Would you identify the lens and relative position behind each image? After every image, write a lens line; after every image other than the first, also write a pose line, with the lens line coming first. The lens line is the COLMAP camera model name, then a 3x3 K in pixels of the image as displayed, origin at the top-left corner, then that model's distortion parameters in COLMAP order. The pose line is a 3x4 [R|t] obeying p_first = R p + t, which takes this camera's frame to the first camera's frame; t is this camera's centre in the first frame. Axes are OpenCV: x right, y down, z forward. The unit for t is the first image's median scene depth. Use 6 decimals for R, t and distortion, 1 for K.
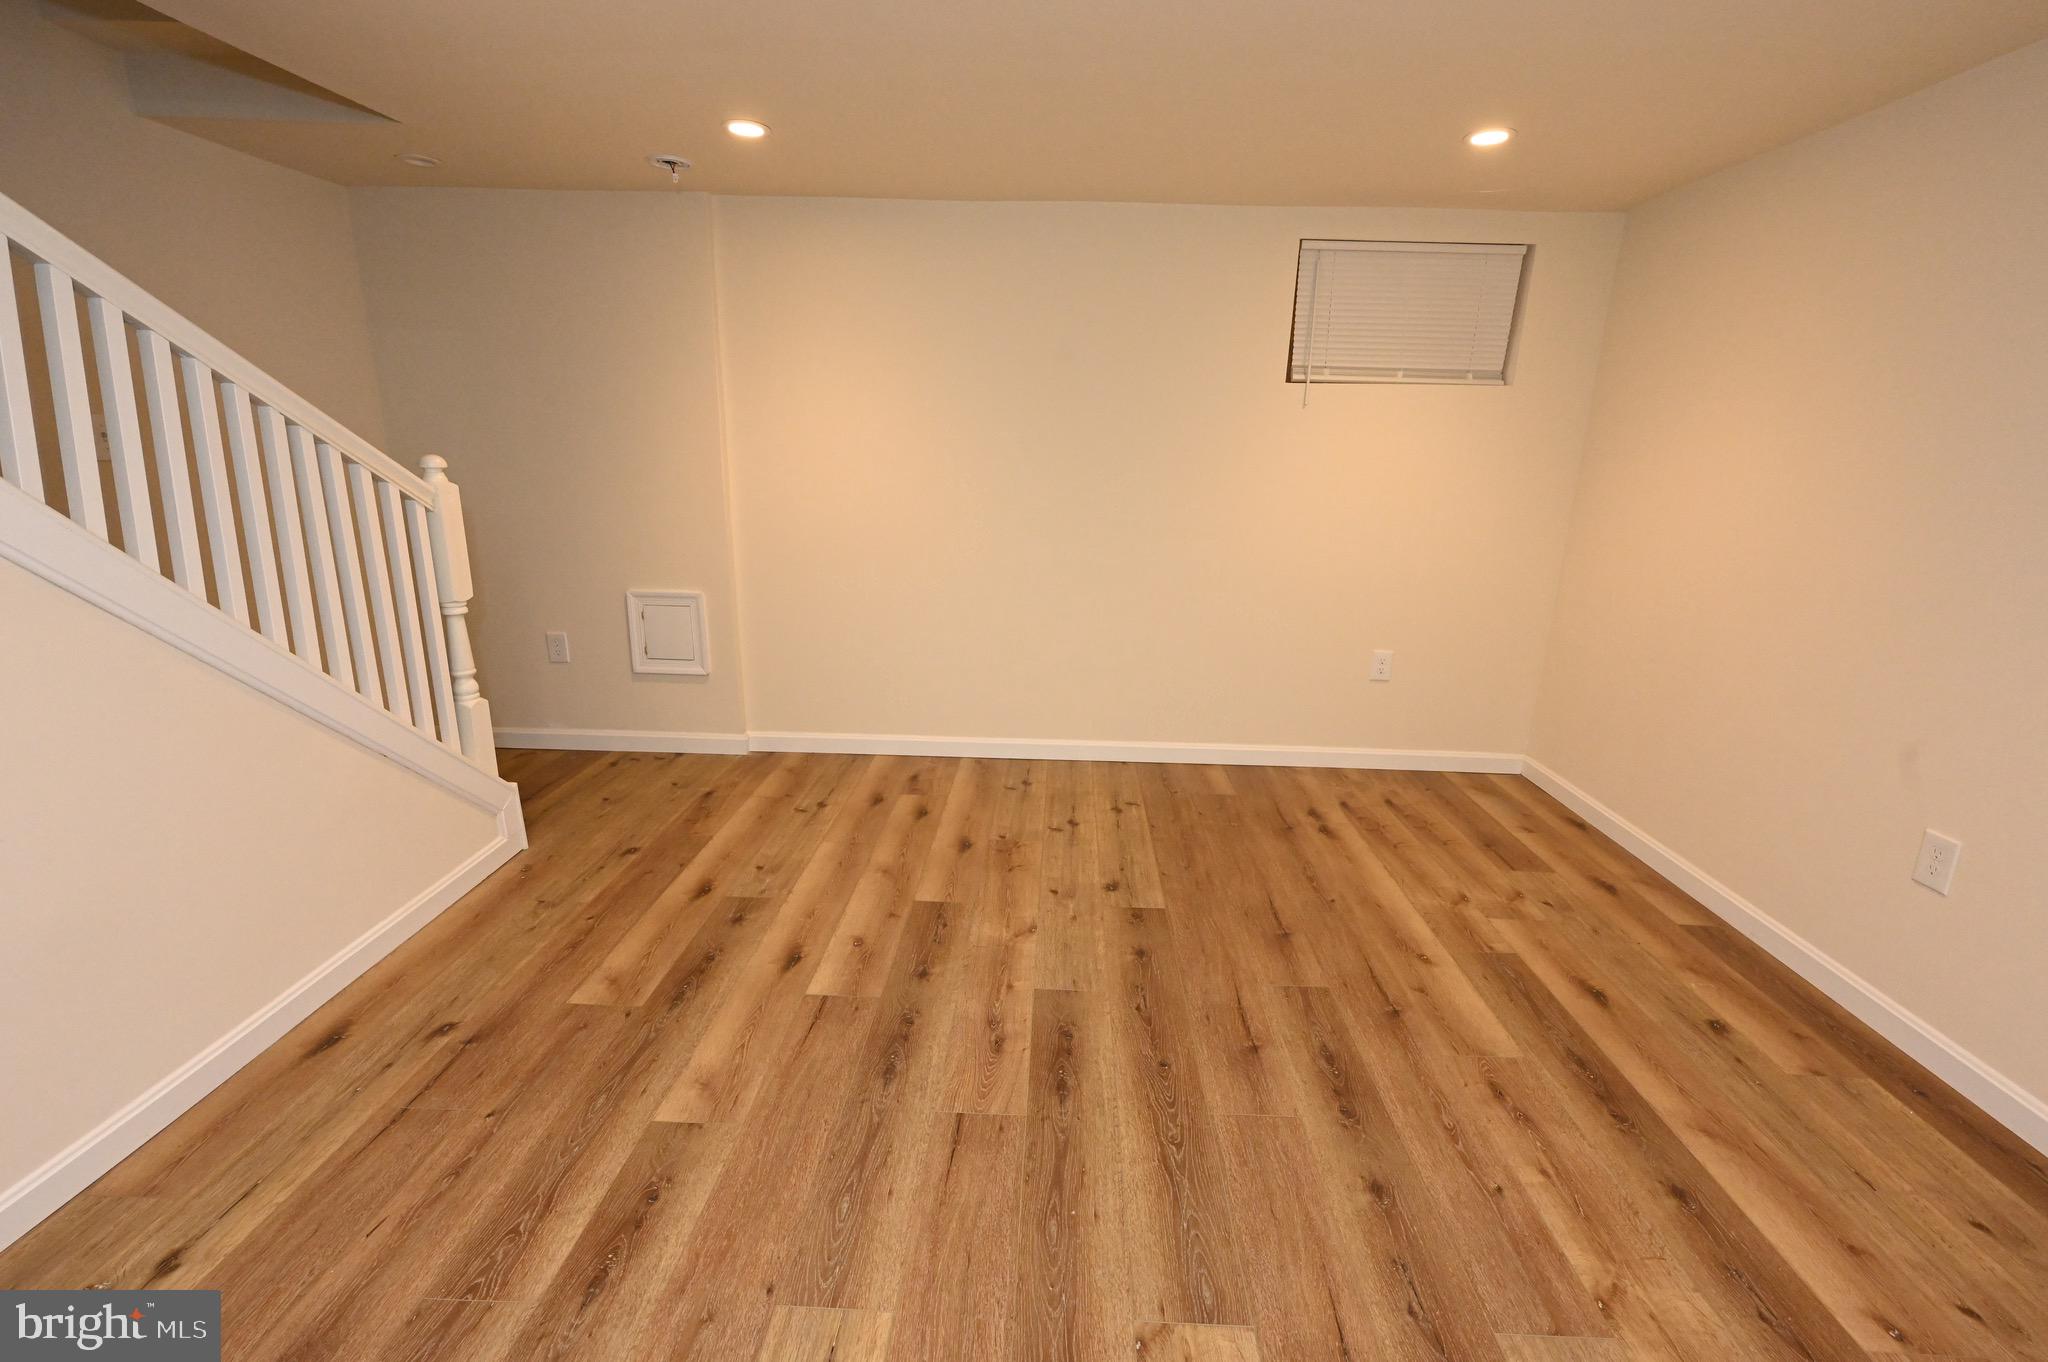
lens RADIAL K [[872.2, 0, 1043.3], [0, 872.2, 708.3], [0, 0, 1]] dist [-0.002853, 0.000411]
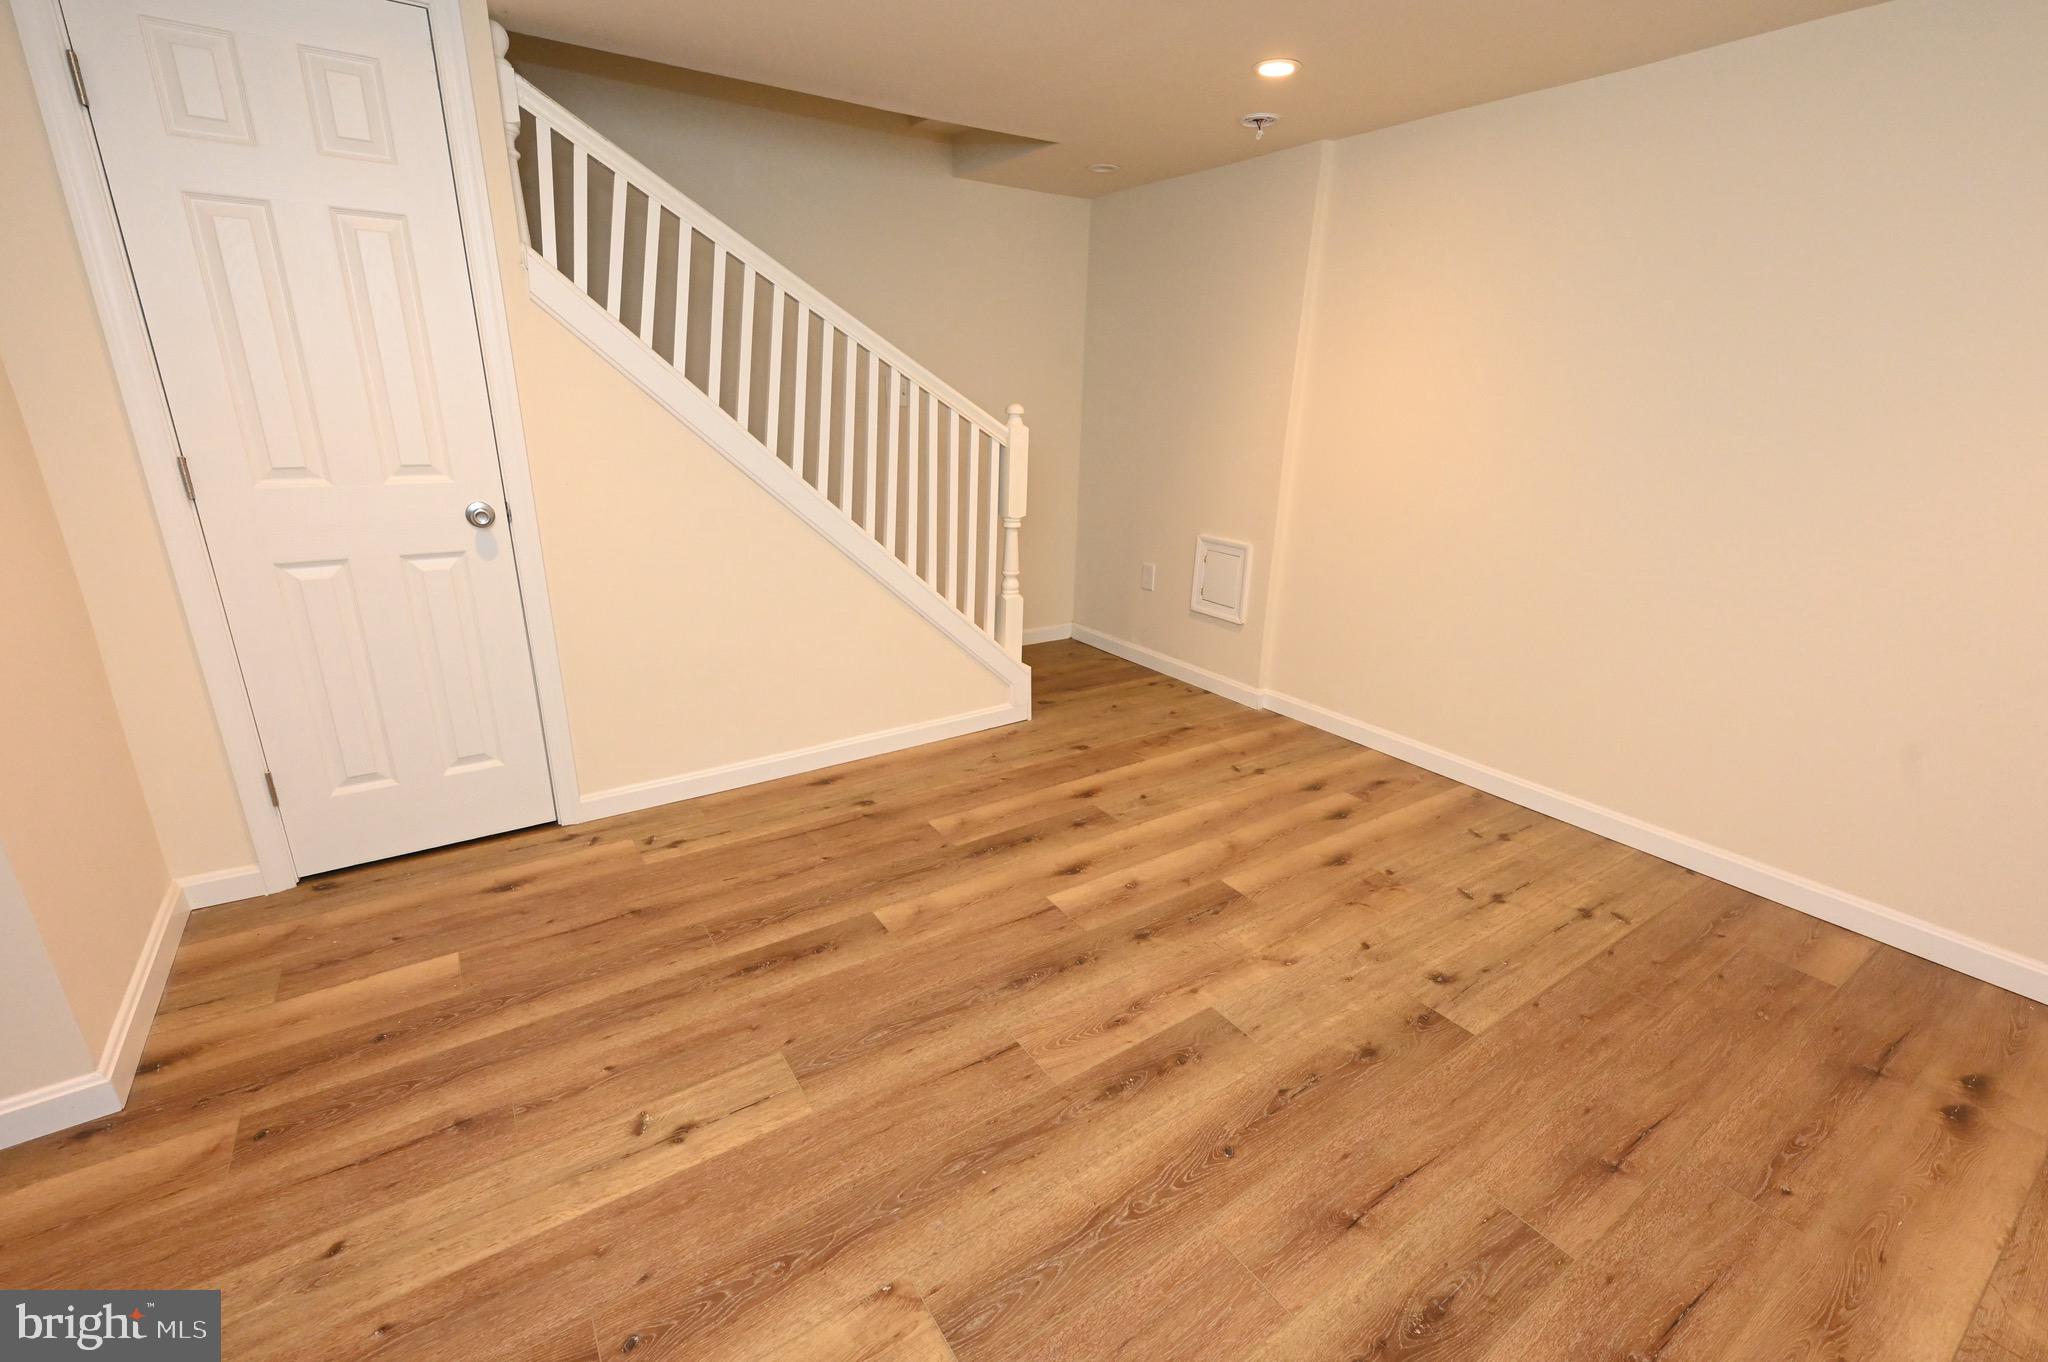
lens RADIAL K [[872.2, 0, 1048.1], [0, 872.2, 723.0], [0, 0, 1]] dist [-0.002853, 0.000411]
pose [[0.578243, 0.280626, -0.766084, 0.430315], [-0.246802, 0.955157, 0.163598, -0.053966], [0.777640, 0.094472, 0.621571, 0.246317]]
